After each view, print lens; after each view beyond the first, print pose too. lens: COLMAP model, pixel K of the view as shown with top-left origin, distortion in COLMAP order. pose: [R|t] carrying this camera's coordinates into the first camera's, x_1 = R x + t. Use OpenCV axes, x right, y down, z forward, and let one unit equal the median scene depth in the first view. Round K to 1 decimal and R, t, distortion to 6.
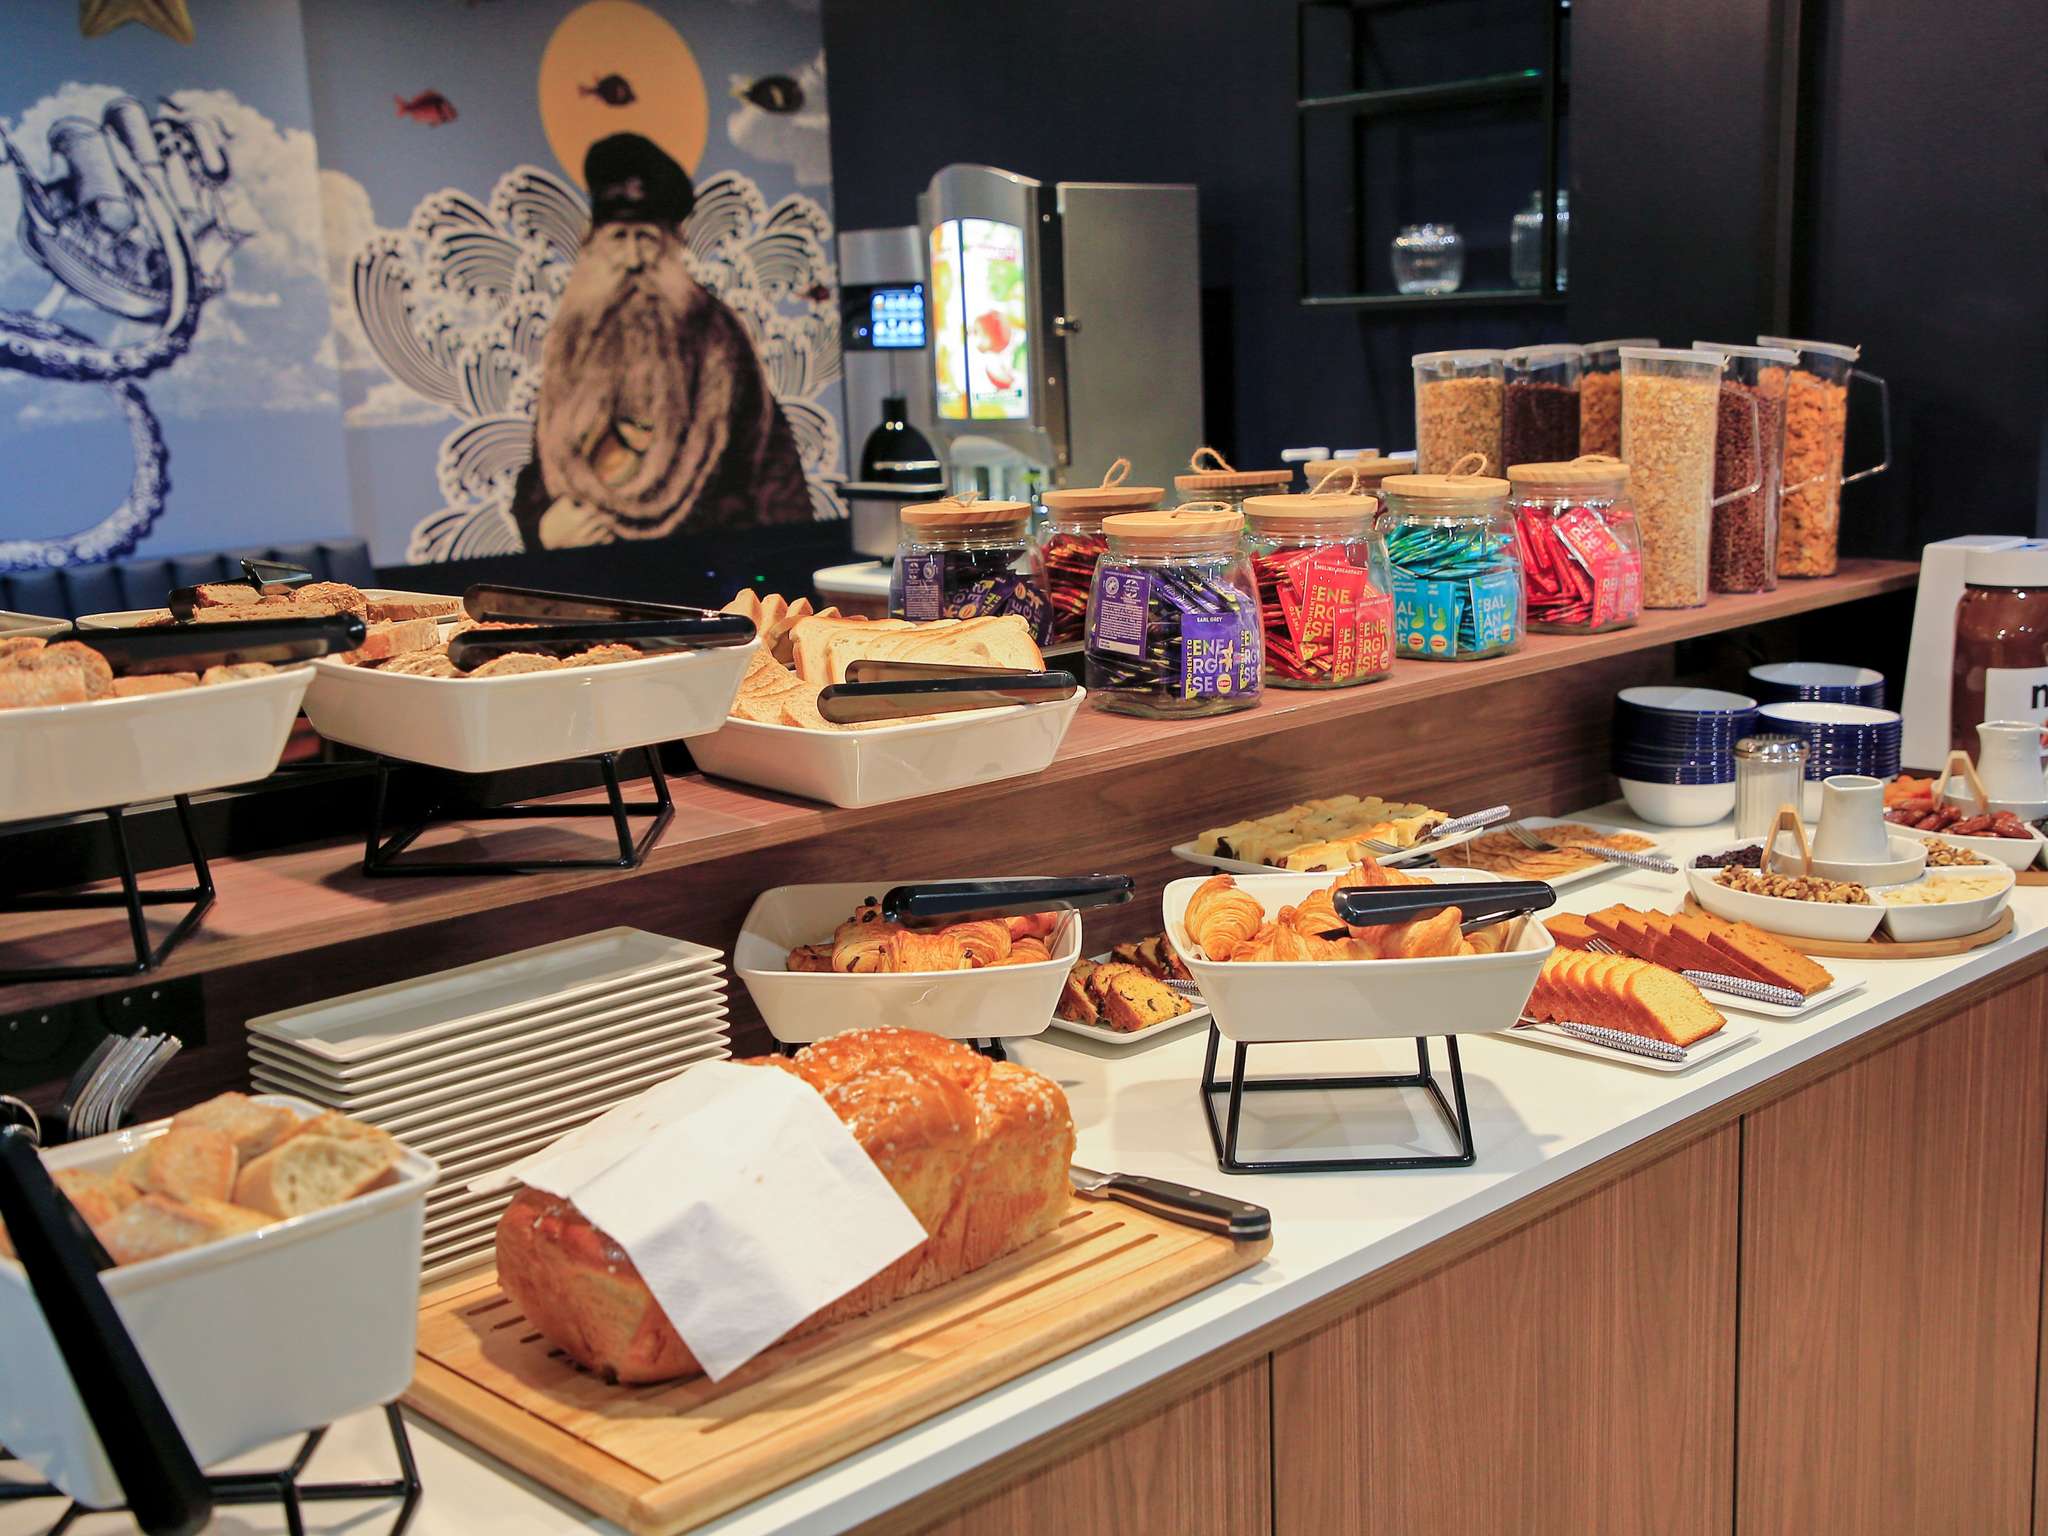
lens RADIAL K [[2323.0, 0, 1024.3], [0, 2323.0, 811.0], [0, 0, 1]] dist [0.088078, 0.007810]
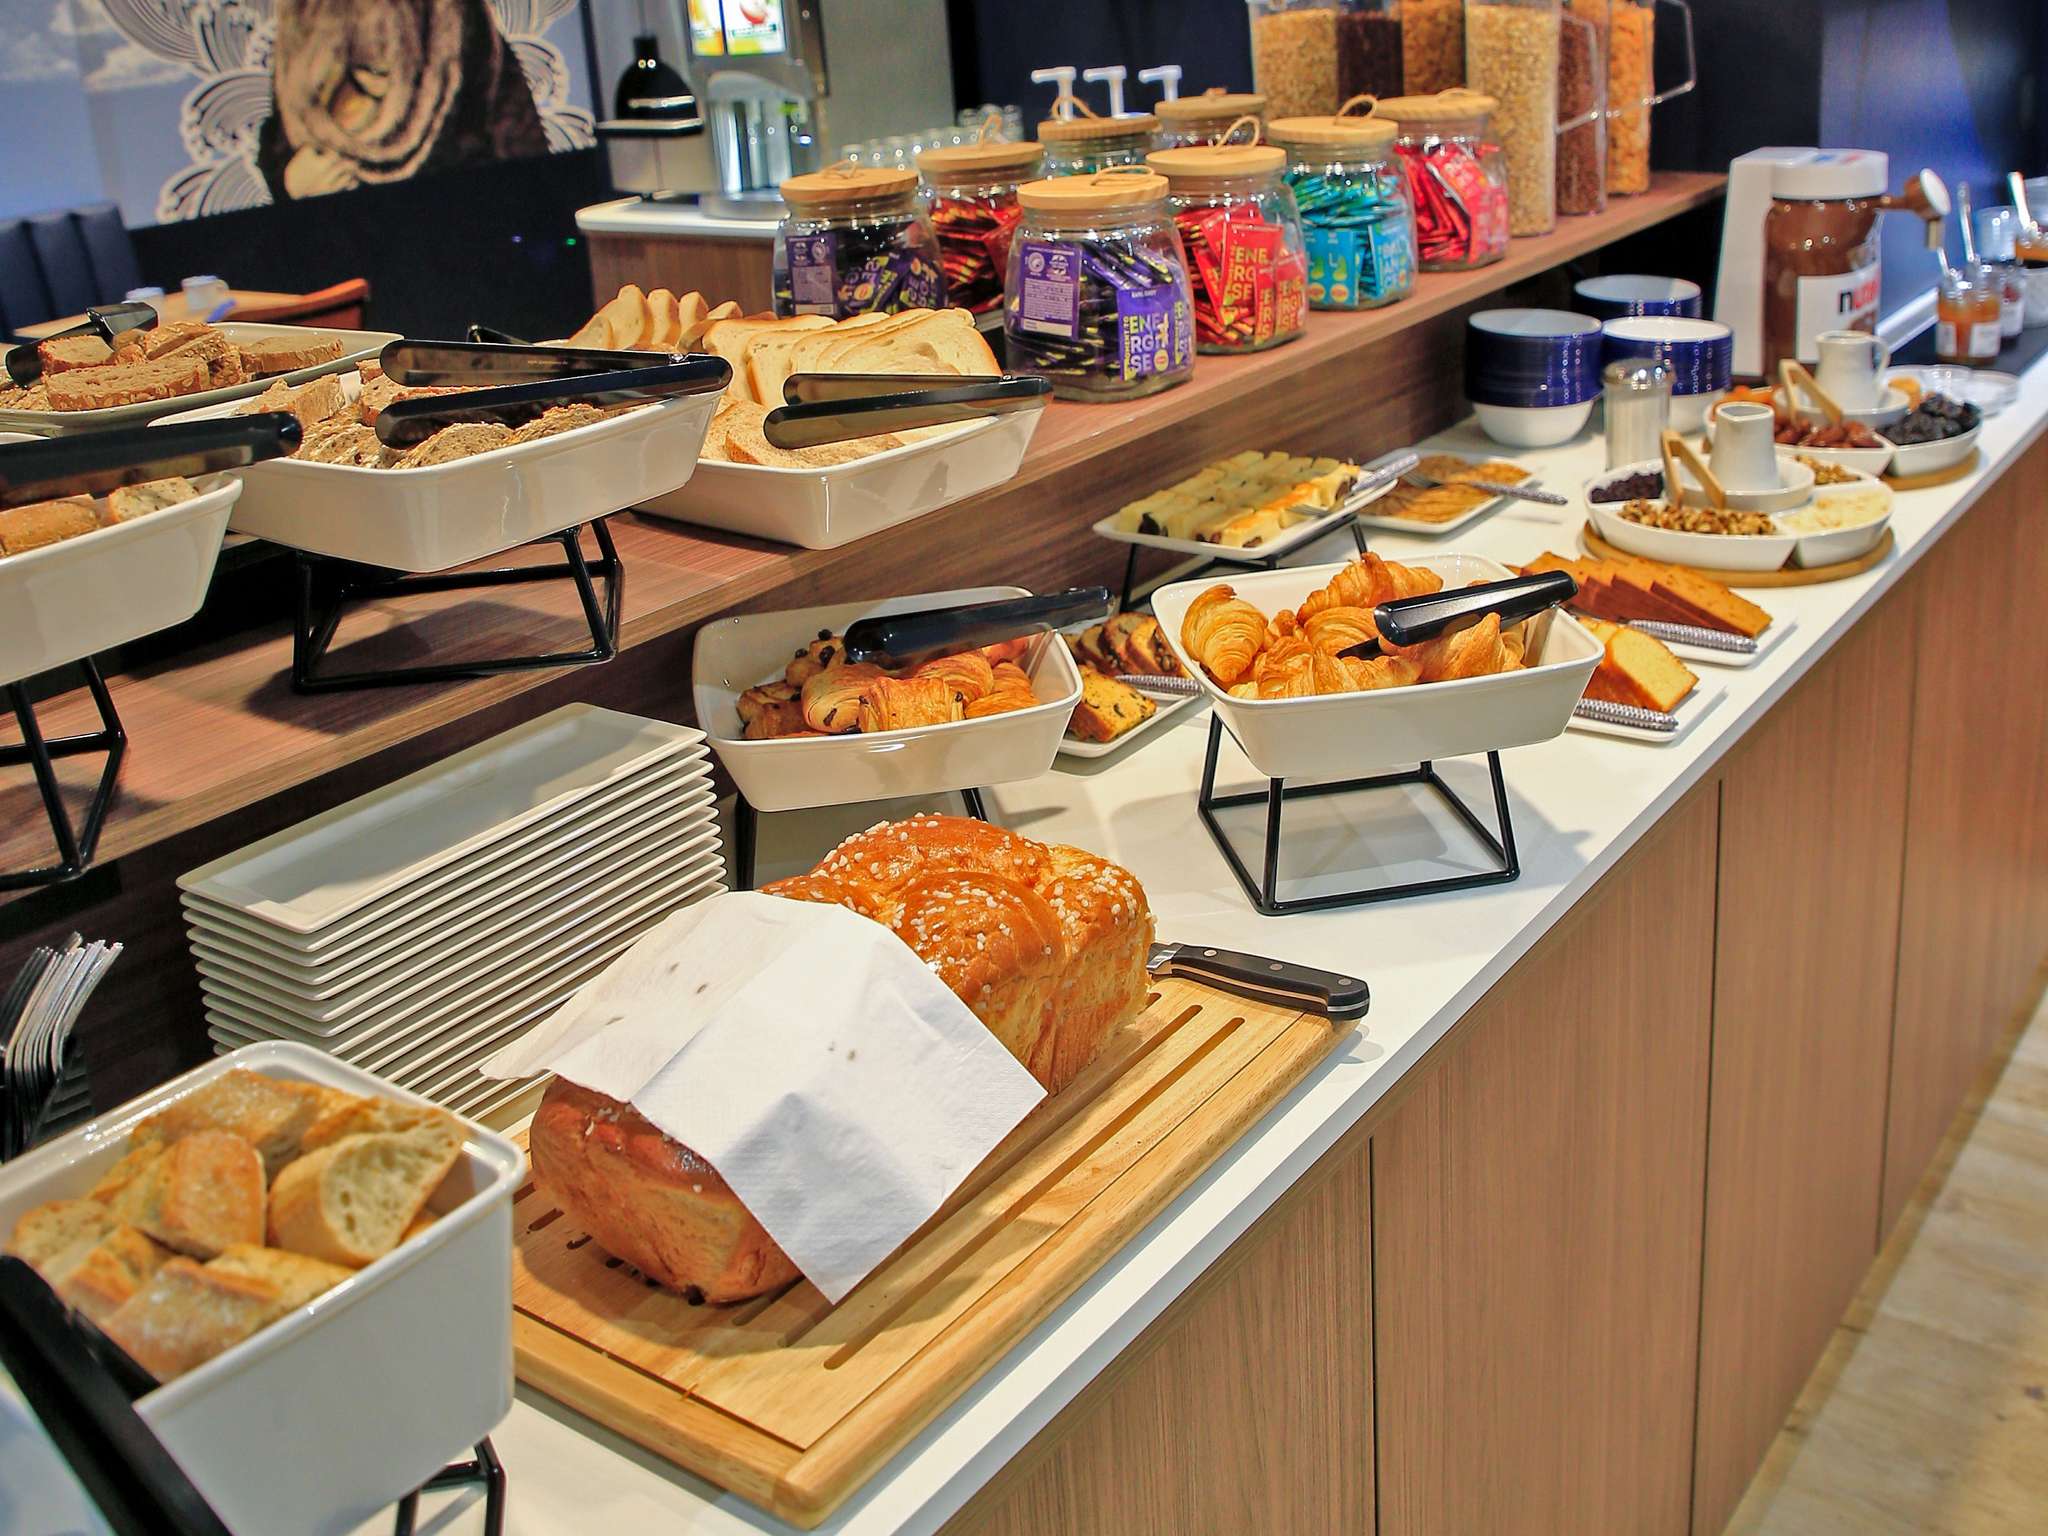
lens RADIAL K [[2090.3, 0, 1024.1], [0, 2090.3, 559.8], [0, 0, 1]] dist [-0.046413, 0.003398]
pose [[0.987811, -0.077941, 0.134738, -0.087573], [0.066378, 0.993881, 0.088284, -0.051860], [-0.140794, -0.078264, 0.986941, 0.163303]]
